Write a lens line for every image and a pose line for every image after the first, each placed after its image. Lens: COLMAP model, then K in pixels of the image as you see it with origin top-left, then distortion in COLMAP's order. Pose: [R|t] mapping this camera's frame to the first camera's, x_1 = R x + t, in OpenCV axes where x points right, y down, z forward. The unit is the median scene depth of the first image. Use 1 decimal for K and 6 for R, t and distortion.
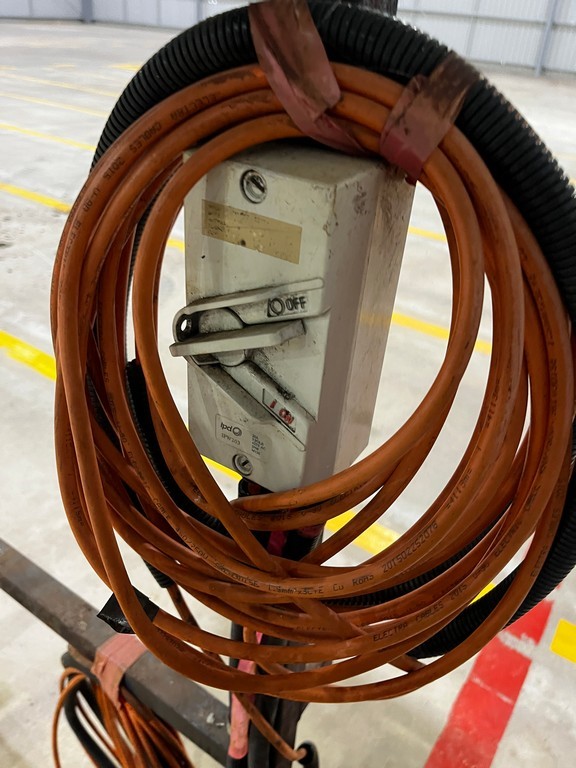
lens RADIAL K [[581.6, 0, 289.0], [0, 581.6, 387.2], [0, 0, 1]] dist [0.058340, -0.088410]
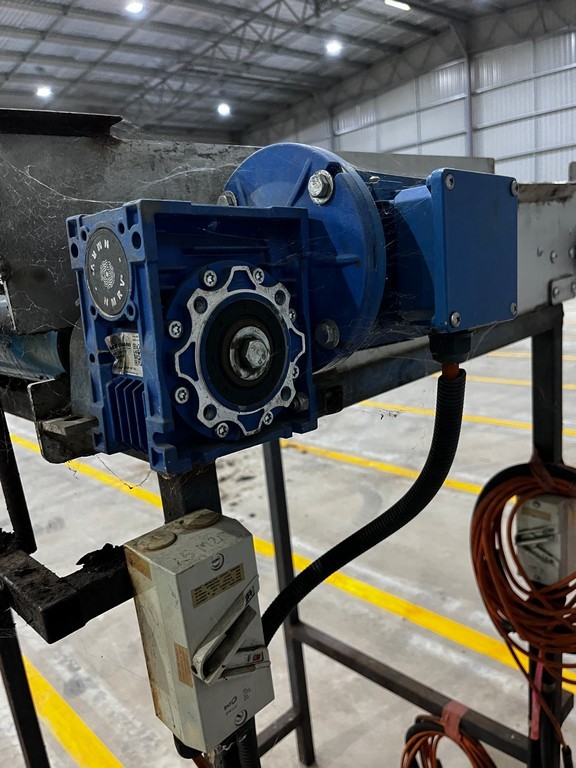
lens RADIAL K [[581.6, 0, 289.0], [0, 581.6, 387.2], [0, 0, 1]] dist [0.058340, -0.088410]
pose [[0.967892, -0.119121, -0.221348, -0.682089], [0.038134, 0.939973, -0.339111, 0.218615], [0.248456, 0.319782, 0.914335, -3.281564]]
